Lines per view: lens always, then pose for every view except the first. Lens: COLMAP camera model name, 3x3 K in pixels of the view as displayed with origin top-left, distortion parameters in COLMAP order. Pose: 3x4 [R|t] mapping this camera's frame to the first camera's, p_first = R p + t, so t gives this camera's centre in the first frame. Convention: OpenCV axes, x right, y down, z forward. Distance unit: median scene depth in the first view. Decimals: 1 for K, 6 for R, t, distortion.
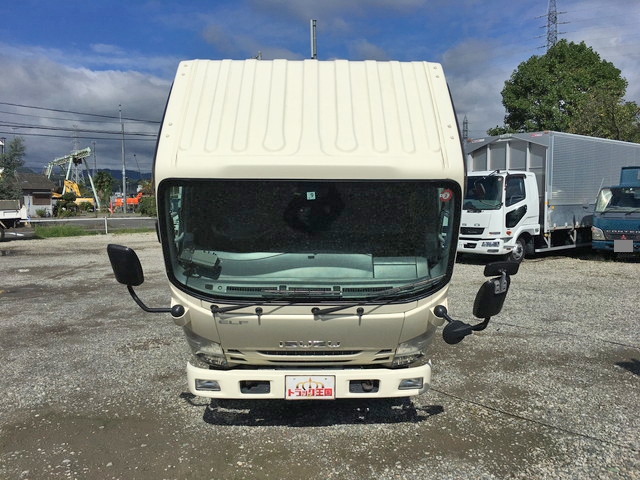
lens RADIAL K [[550.8, 0, 323.8], [0, 550.8, 242.2], [0, 0, 1]] dist [0.080646, -0.097869]
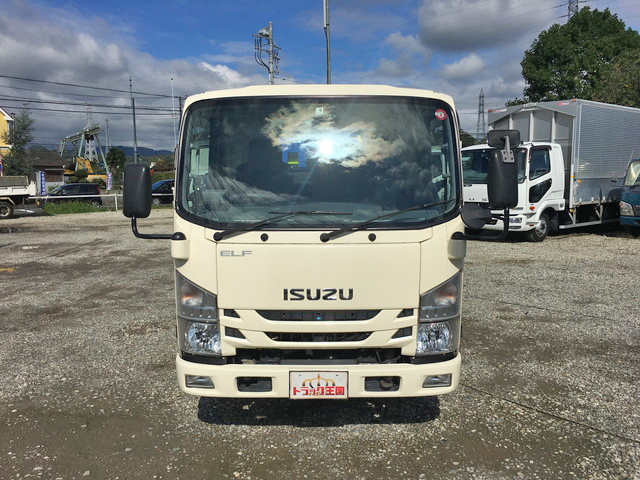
lens RADIAL K [[550.8, 0, 323.8], [0, 550.8, 242.2], [0, 0, 1]] dist [0.080646, -0.097869]
pose [[0.999727, 0.000069, -0.023380, 0.002001], [0.000899, 0.999142, 0.041409, 0.003001], [0.023363, -0.041418, 0.998869, 0.094119]]
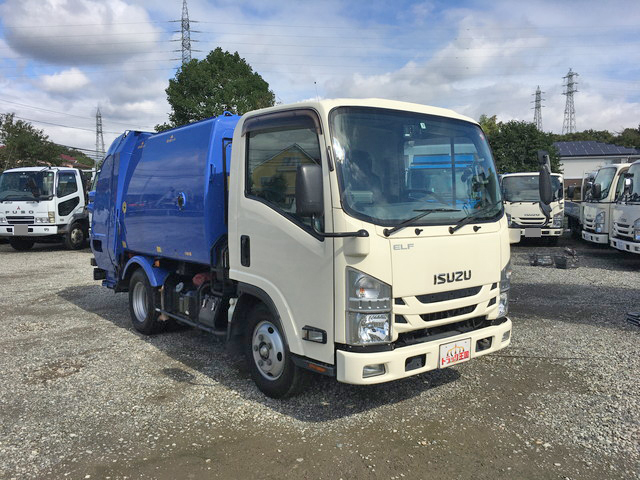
lens RADIAL K [[550.8, 0, 323.8], [0, 550.8, 242.2], [0, 0, 1]] dist [0.080646, -0.097869]
pose [[0.794827, -0.045922, 0.605096, -0.520146], [0.044632, 0.998856, 0.017178, 0.016712], [-0.605192, 0.013353, 0.795967, 0.200474]]
